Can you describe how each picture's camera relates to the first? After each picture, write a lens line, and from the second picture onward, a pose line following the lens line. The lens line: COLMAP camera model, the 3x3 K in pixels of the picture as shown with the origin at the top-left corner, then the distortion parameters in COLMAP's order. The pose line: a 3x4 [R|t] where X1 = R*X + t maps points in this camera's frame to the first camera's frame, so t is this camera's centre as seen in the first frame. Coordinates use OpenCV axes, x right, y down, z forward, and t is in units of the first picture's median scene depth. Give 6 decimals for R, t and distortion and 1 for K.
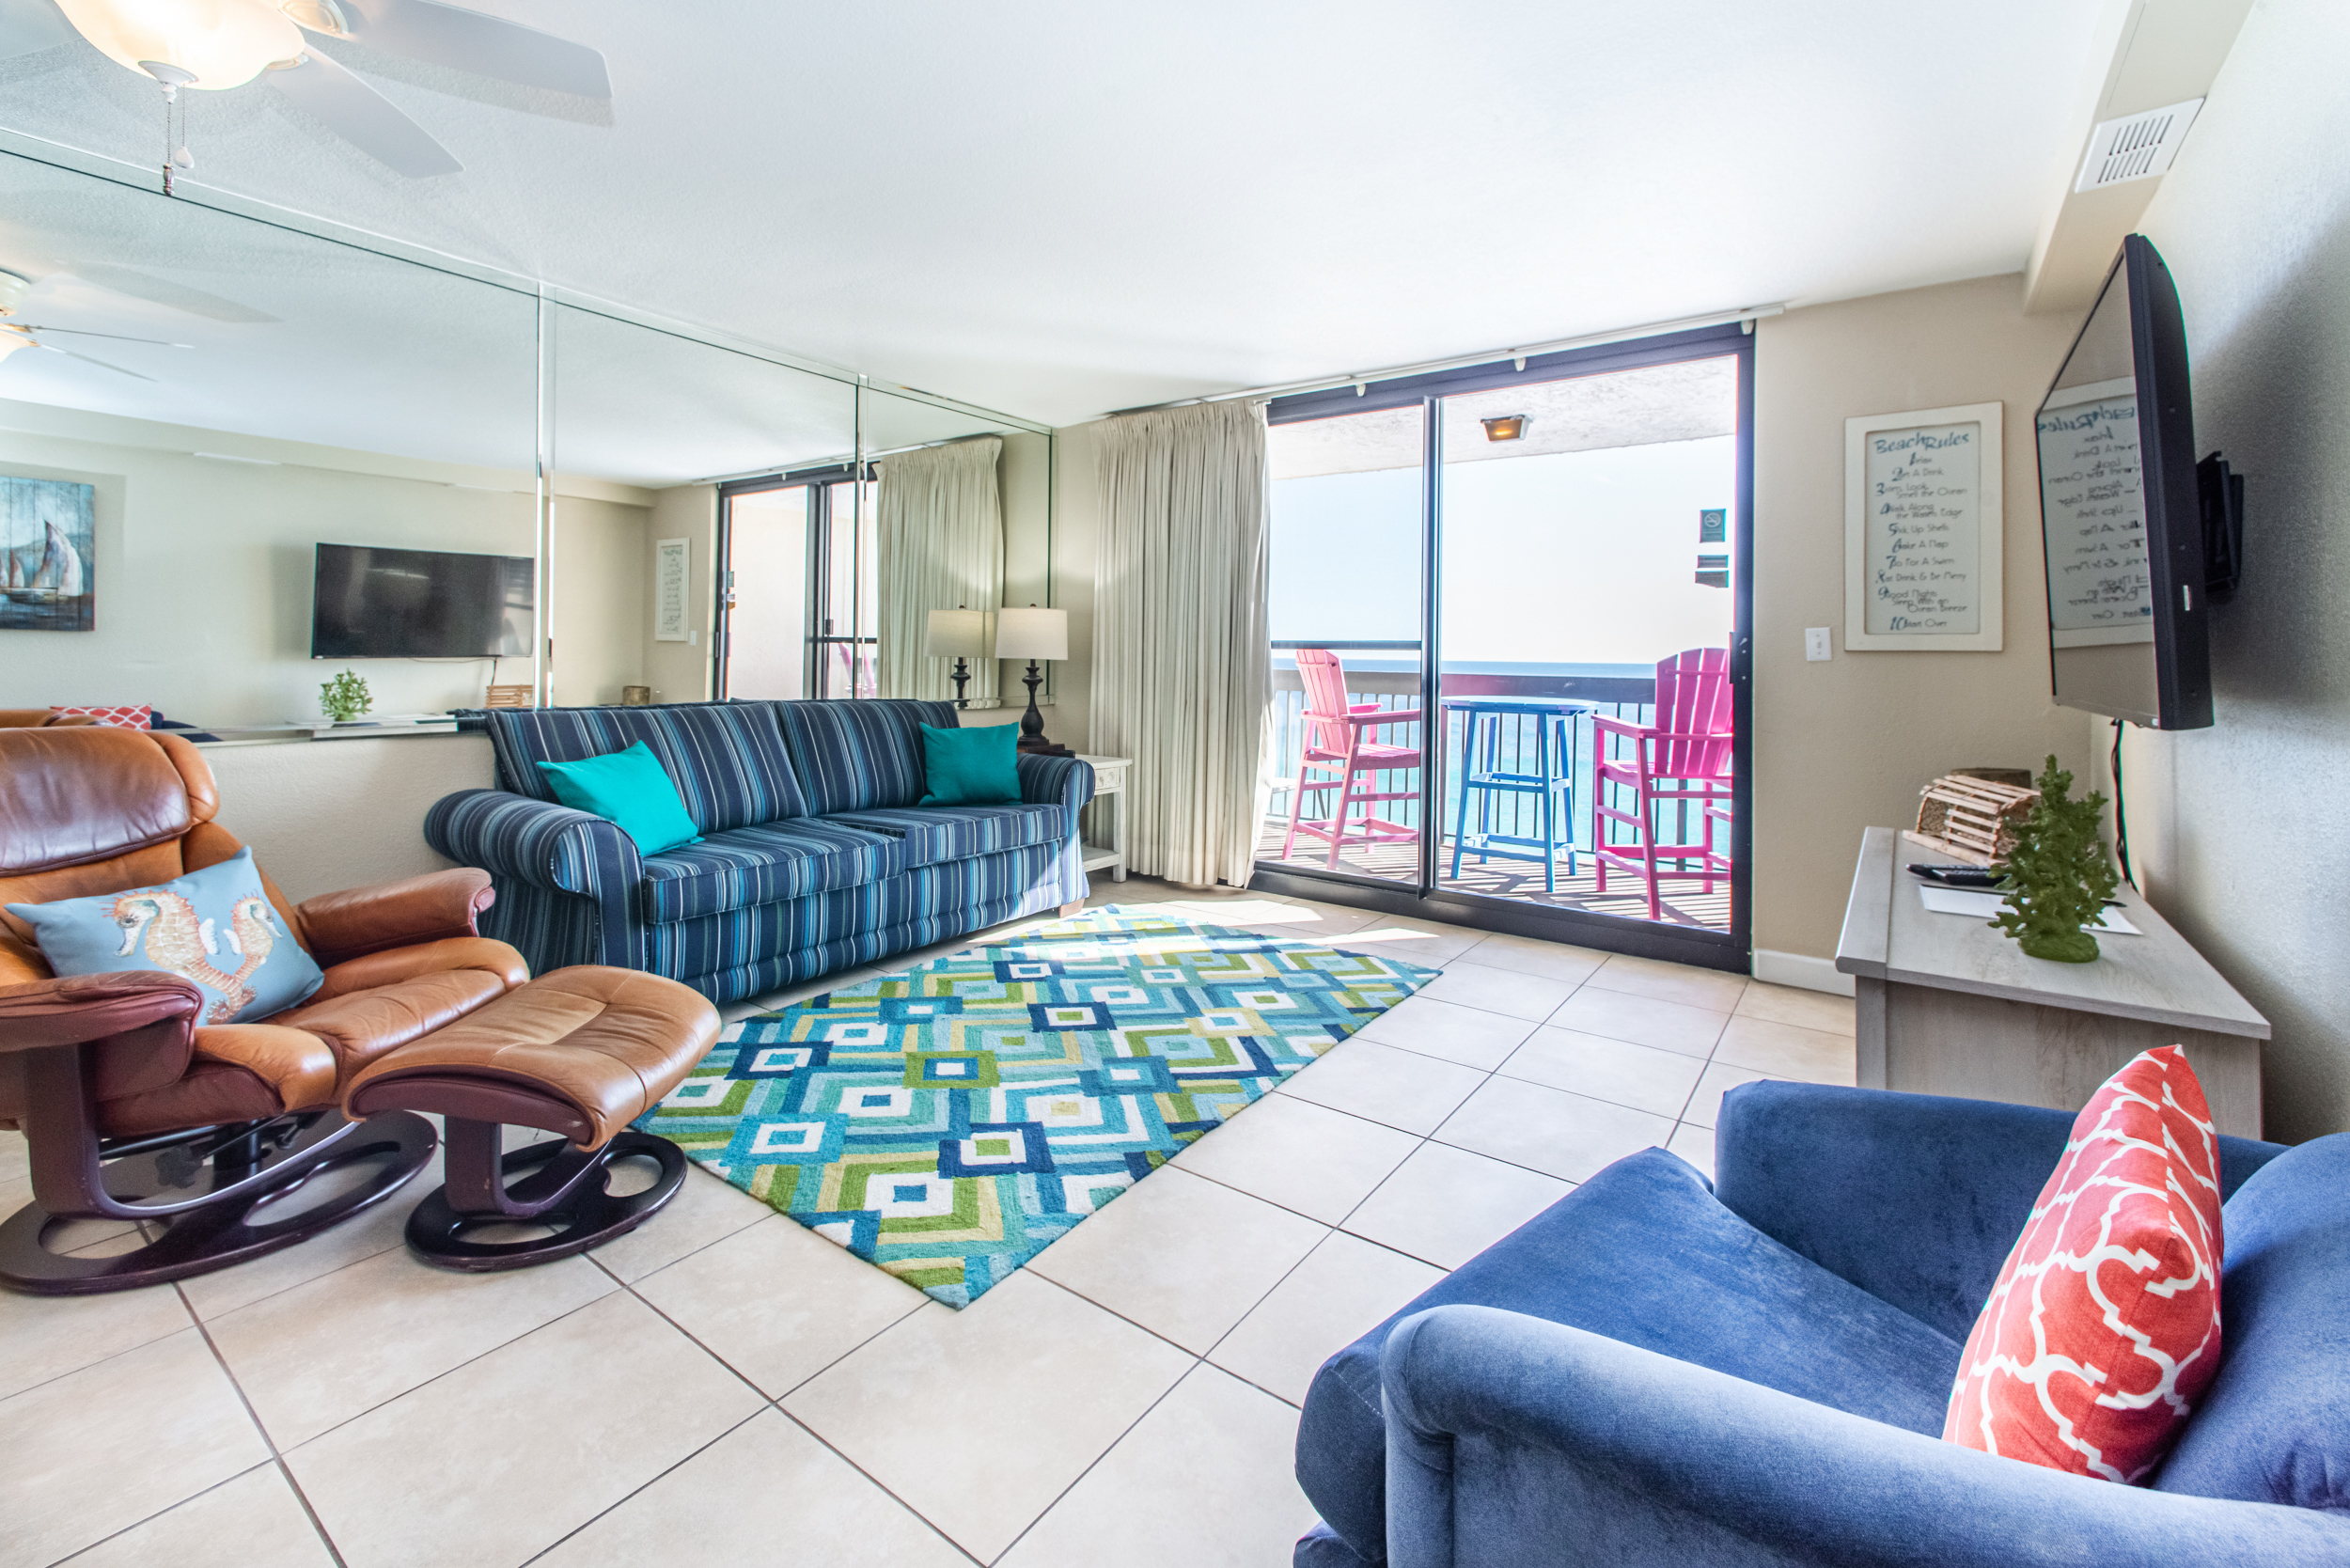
lens RADIAL K [[983.0, 0, 1263.4], [0, 983.0, 661.4], [0, 0, 1]] dist [-0.000593, 0.000367]
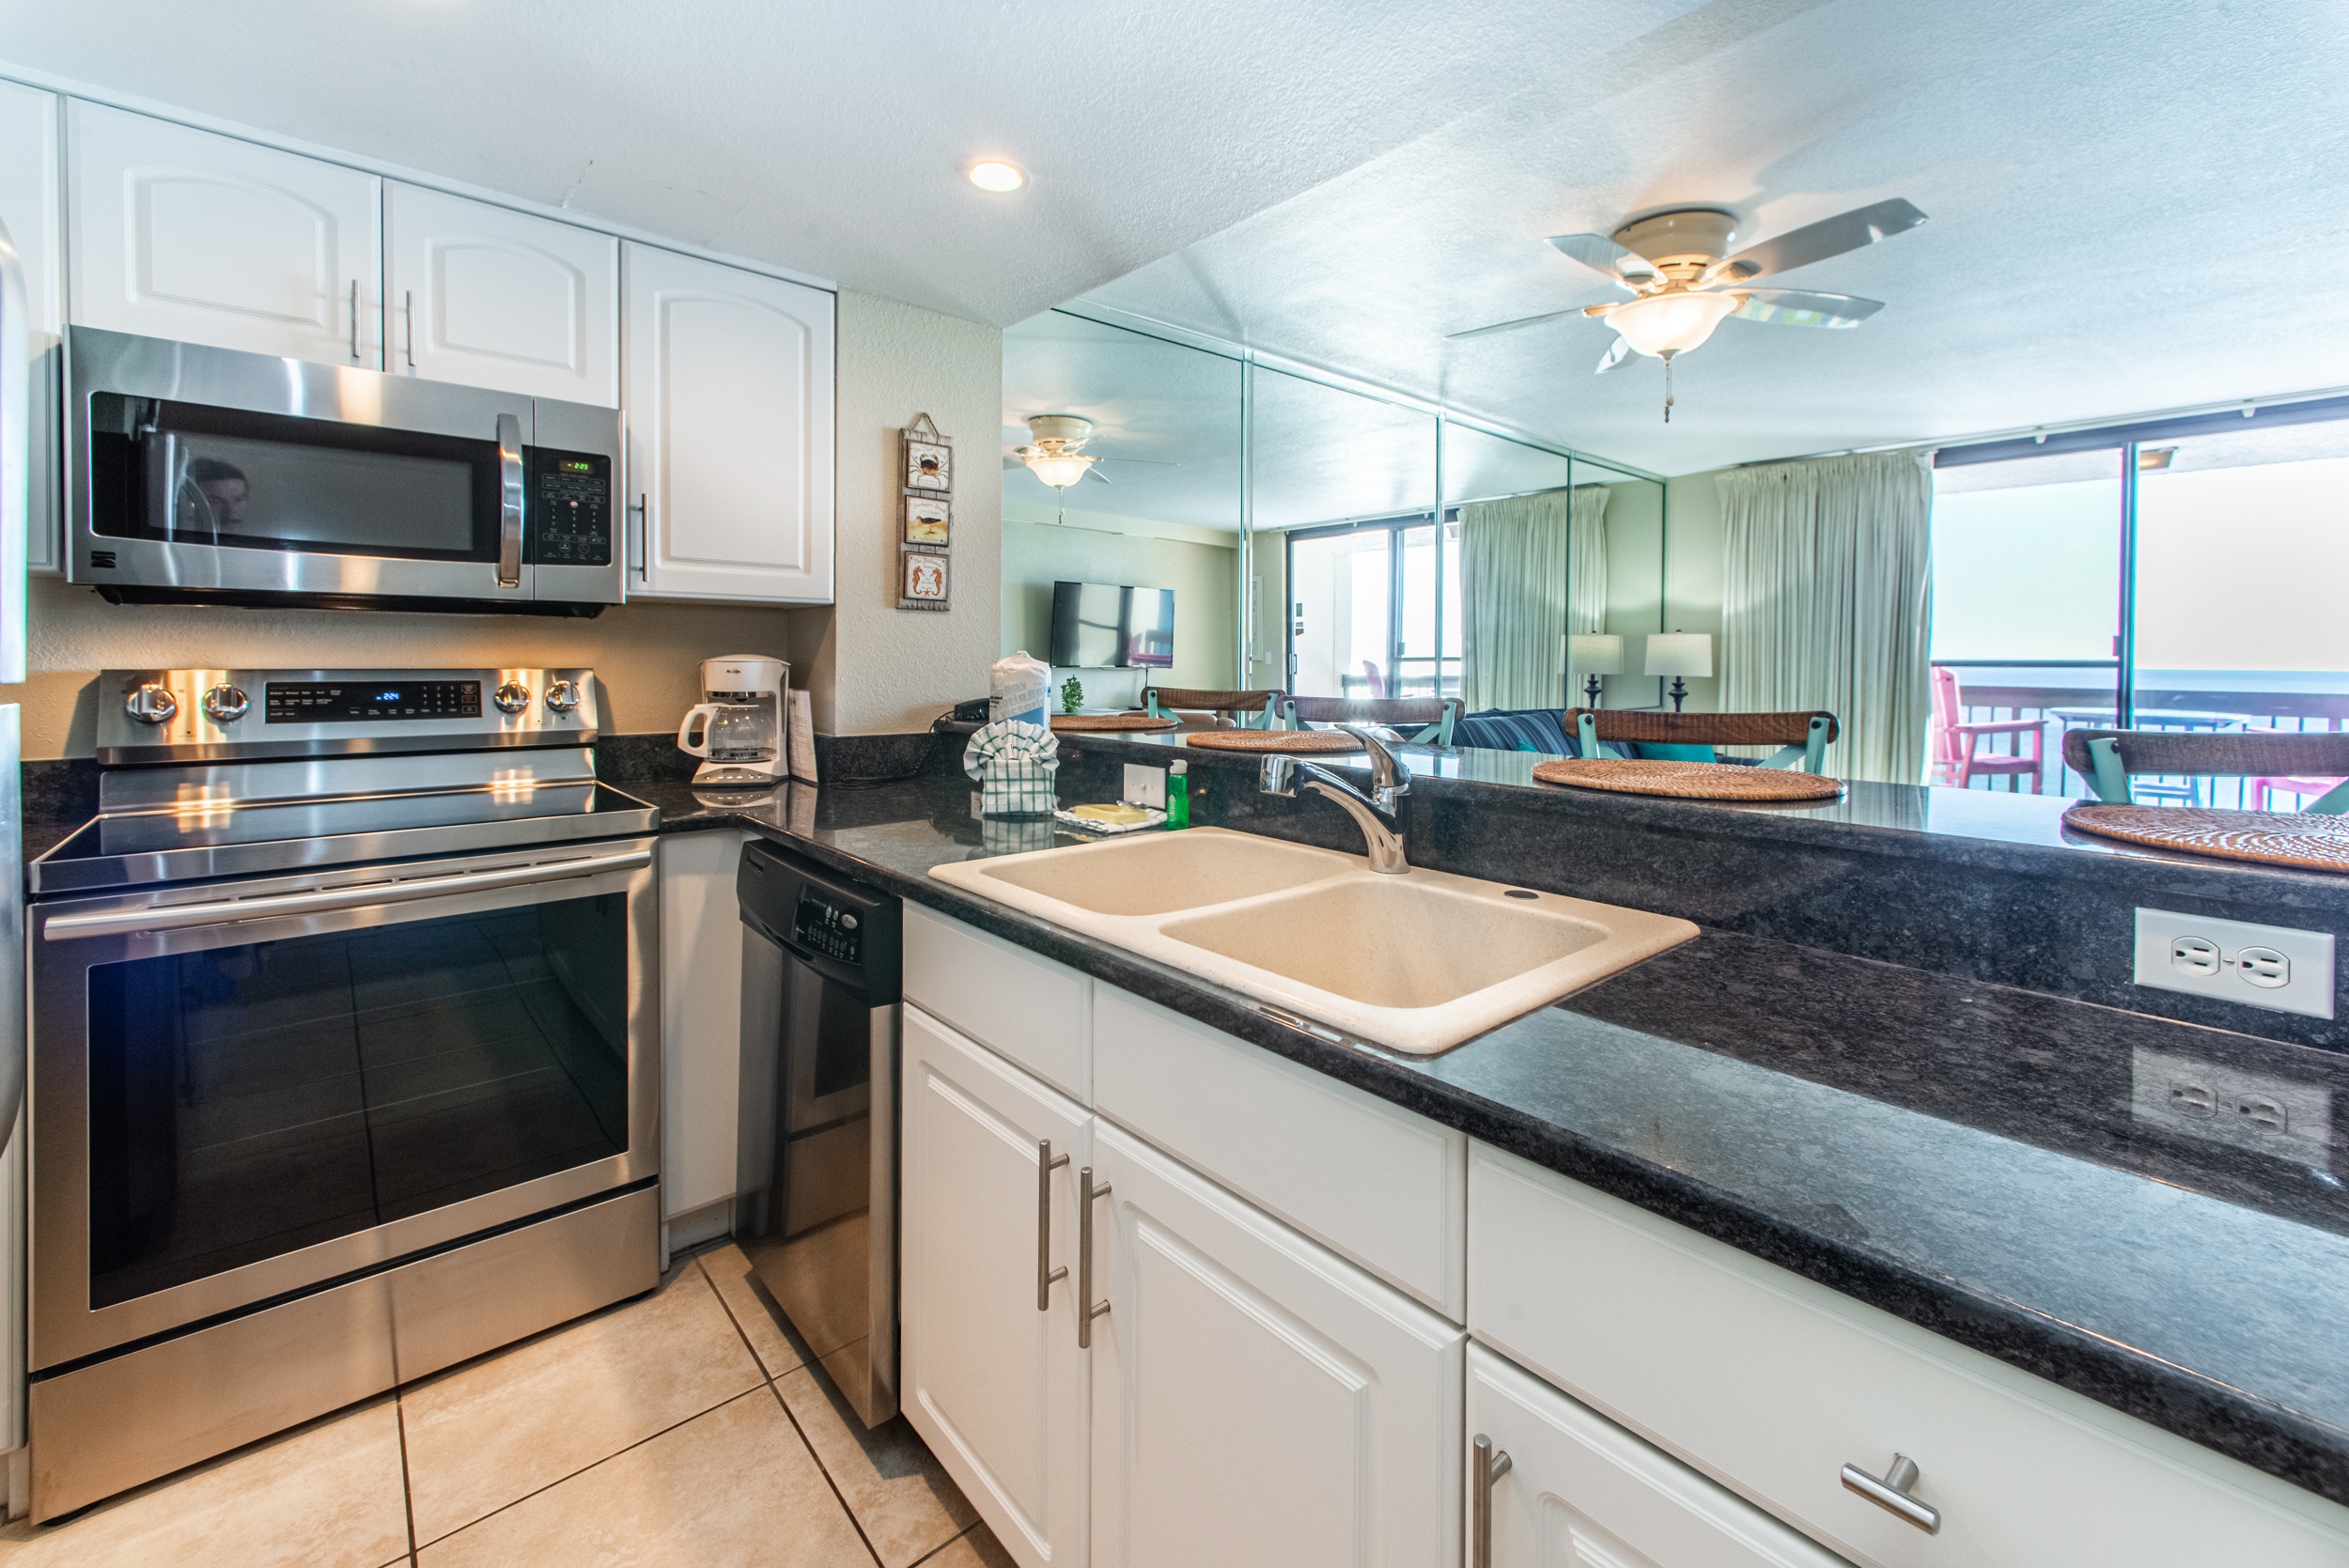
lens RADIAL K [[982.5, 0, 1186.3], [0, 982.5, 670.8], [0, 0, 1]] dist [-0.000593, 0.000367]
pose [[0.968454, 0.004487, -0.249153, -0.572198], [-0.003799, 0.999988, 0.003241, -0.007720], [0.249164, -0.002193, 0.968459, -0.345366]]
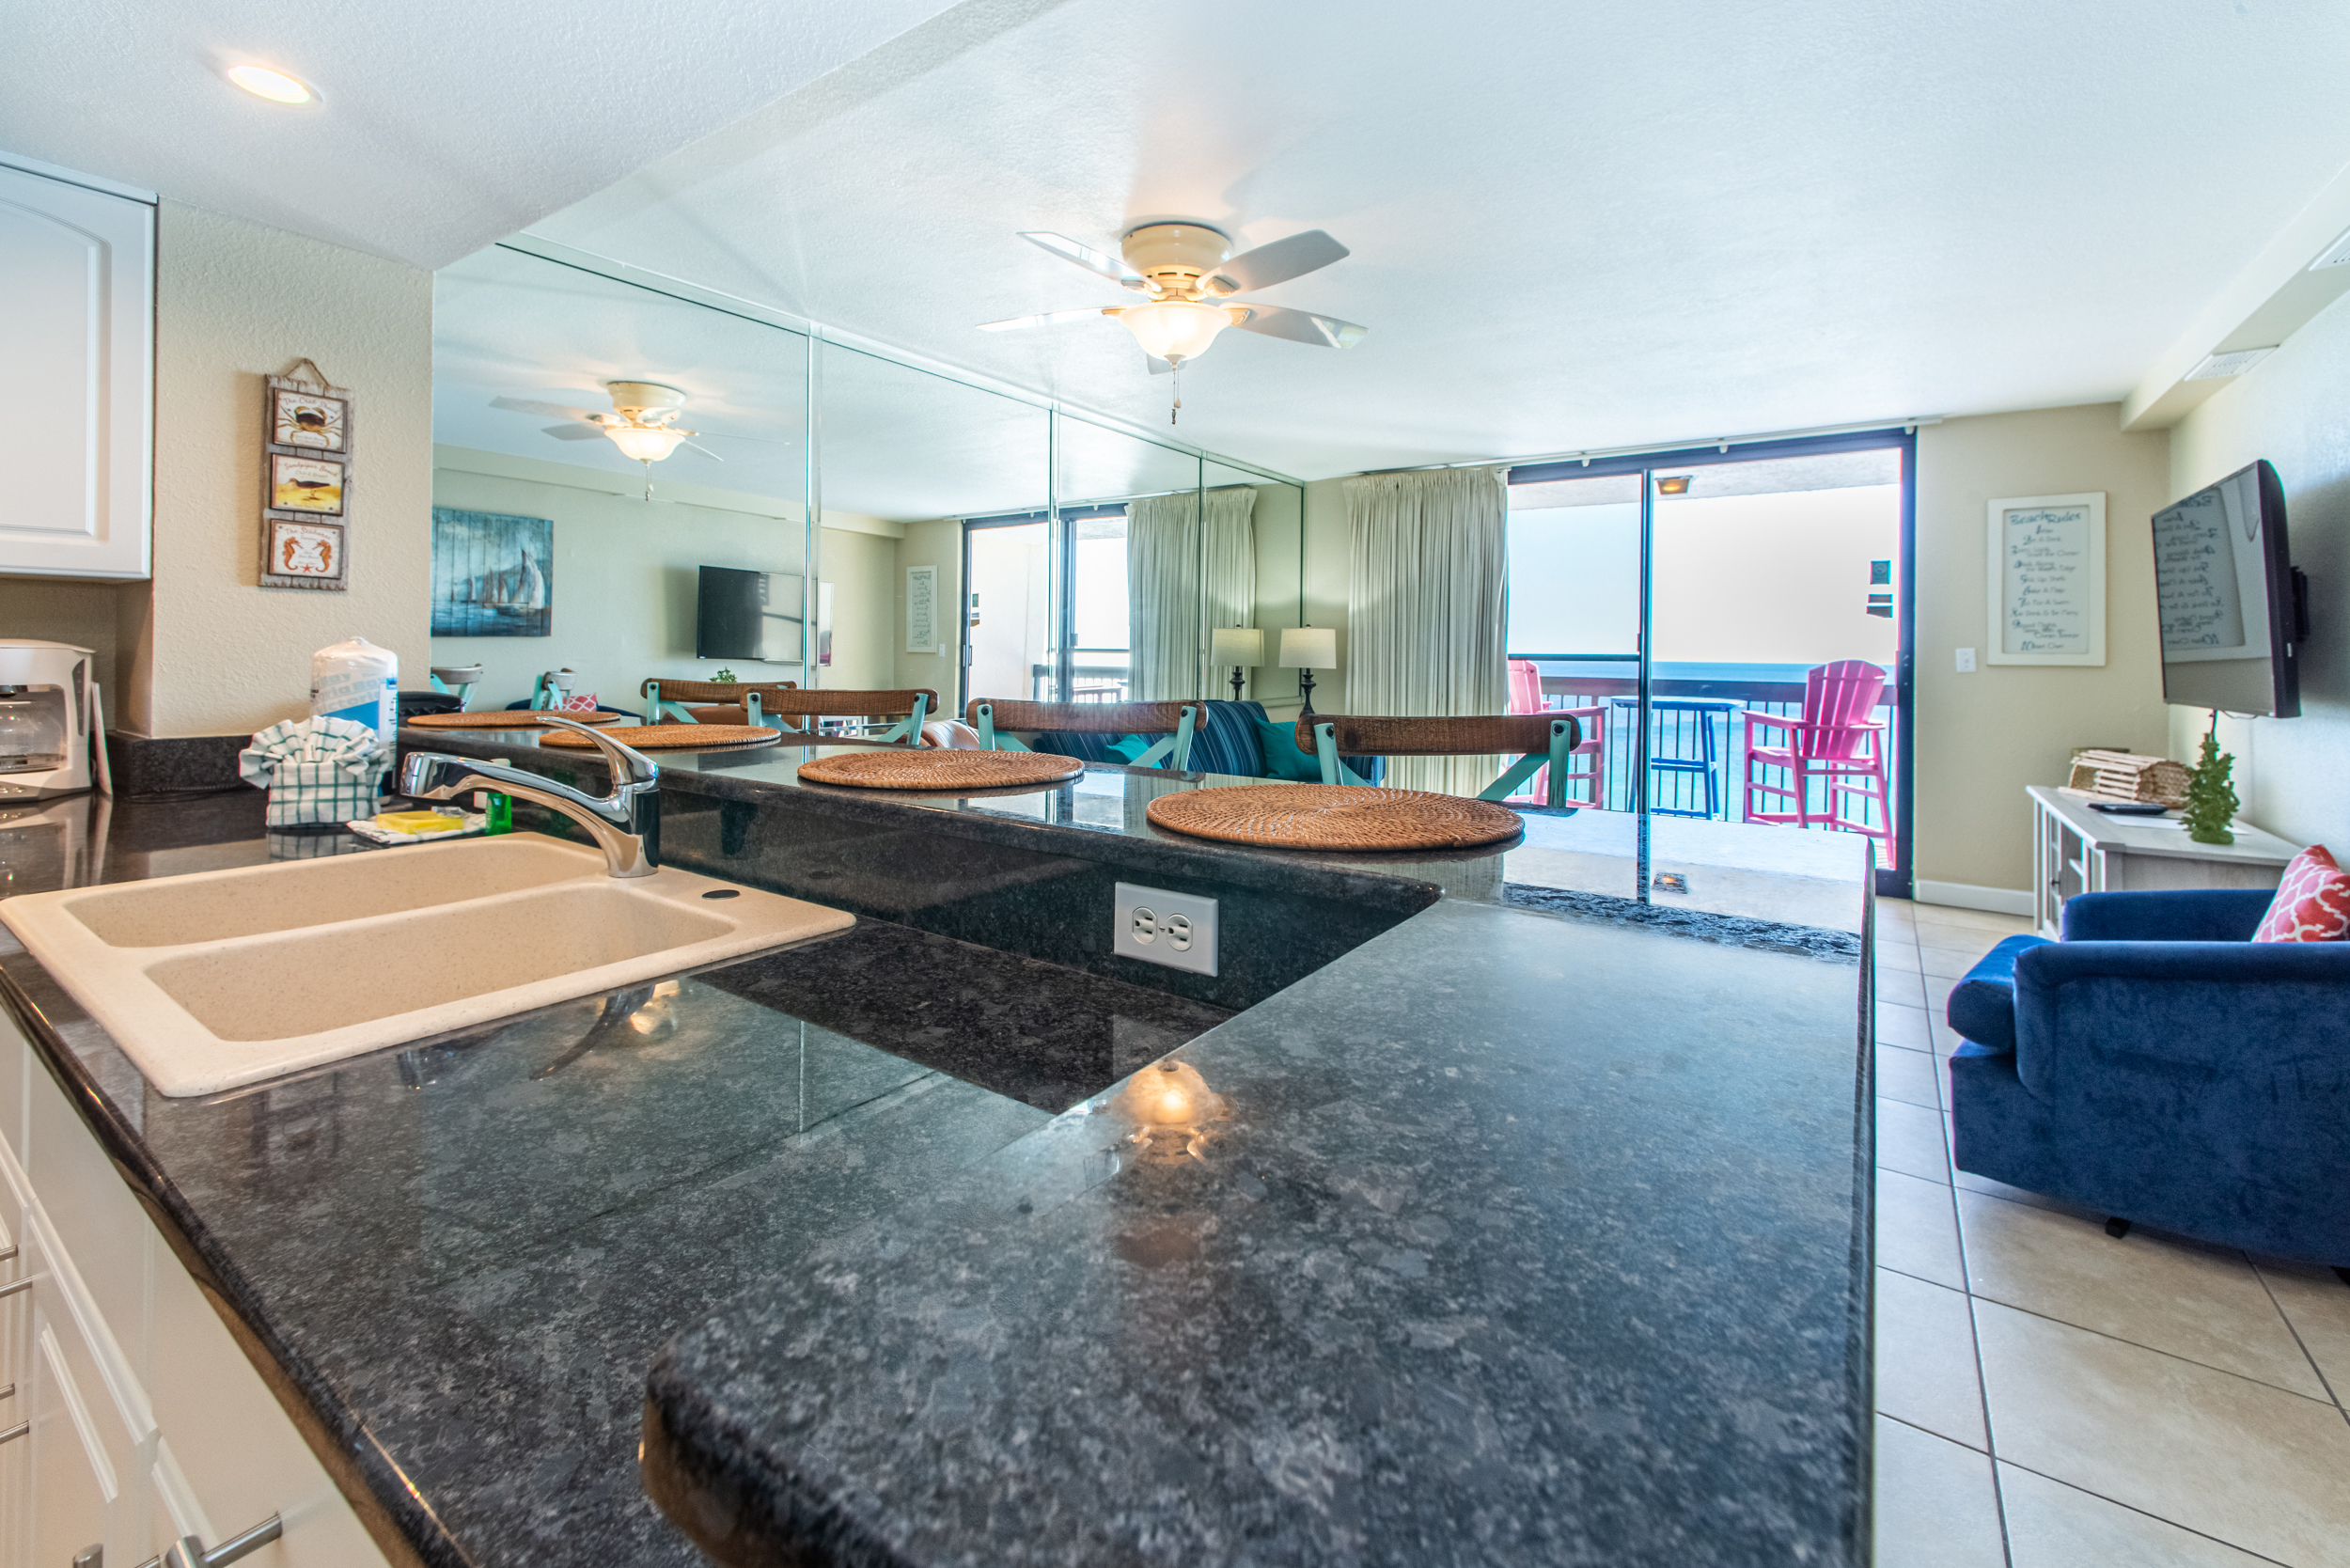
lens RADIAL K [[983.0, 0, 1208.9], [0, 983.0, 655.1], [0, 0, 1]] dist [-0.000593, 0.000367]
pose [[0.999969, 0.006369, -0.004718, -0.395895], [-0.006396, 0.999962, -0.005852, -0.007654], [0.004681, 0.005882, 0.999972, -0.314209]]
